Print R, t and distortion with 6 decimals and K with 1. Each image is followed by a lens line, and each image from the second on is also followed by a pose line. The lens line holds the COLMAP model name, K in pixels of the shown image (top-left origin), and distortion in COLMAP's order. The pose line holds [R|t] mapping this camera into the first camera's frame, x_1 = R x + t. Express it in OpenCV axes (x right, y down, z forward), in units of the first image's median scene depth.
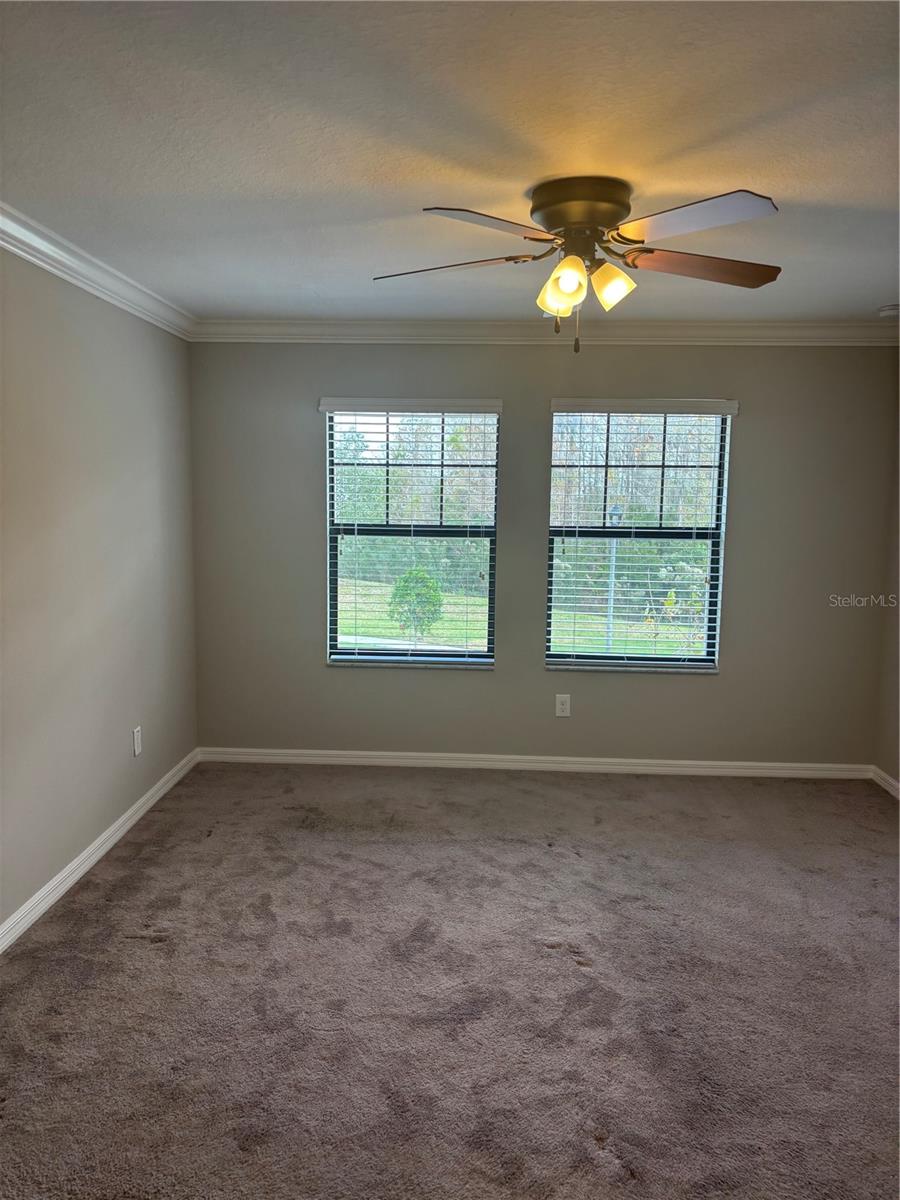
lens RADIAL K [[901.2, 0, 450.0], [0, 901.2, 600.0], [0, 0, 1]] dist [0.055224, -0.152649]
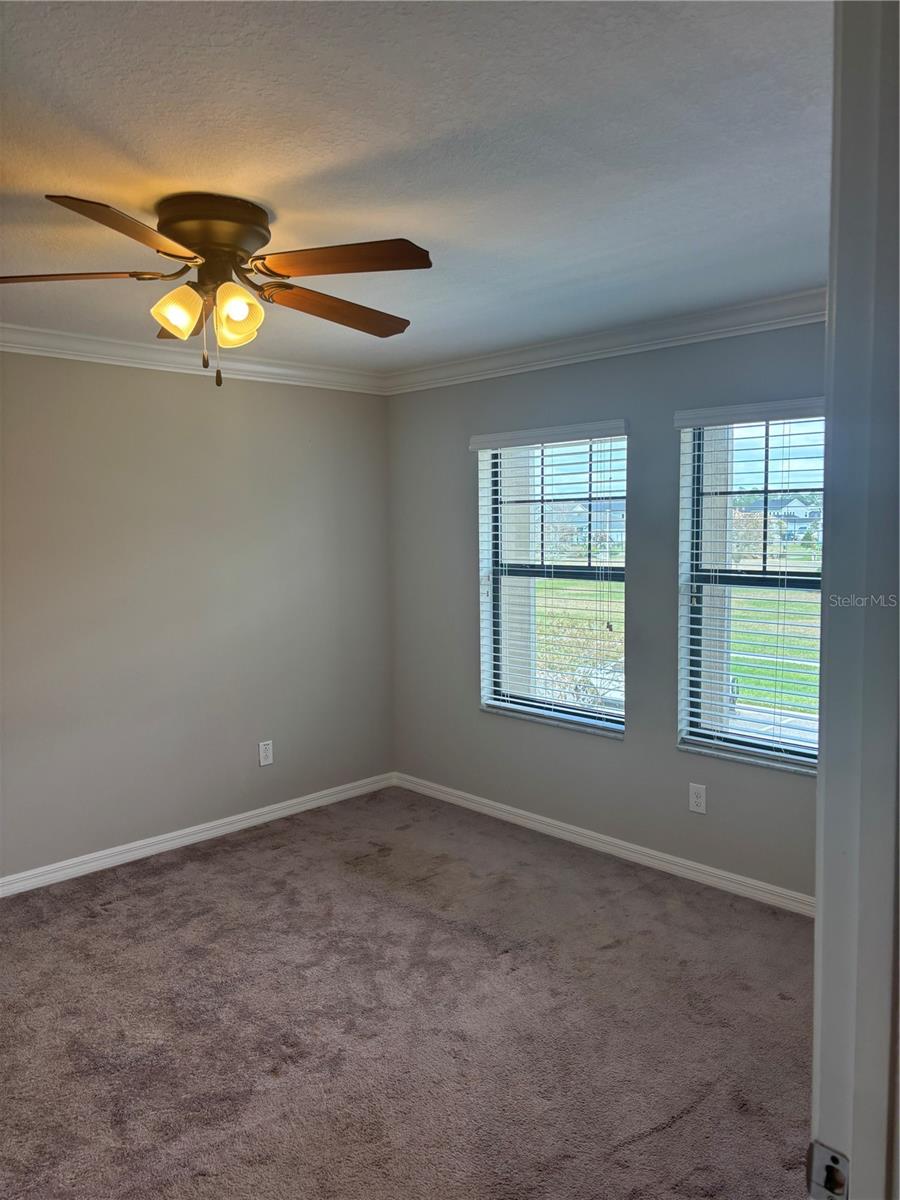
lens RADIAL K [[908.6, 0, 450.4], [0, 908.6, 617.2], [0, 0, 1]] dist [0.012090, -0.001360]
pose [[0.720024, 0.050809, -0.692087, 0.564158], [-0.059116, 0.998182, 0.011779, -0.040767], [0.691427, 0.032433, 0.721718, 0.301613]]
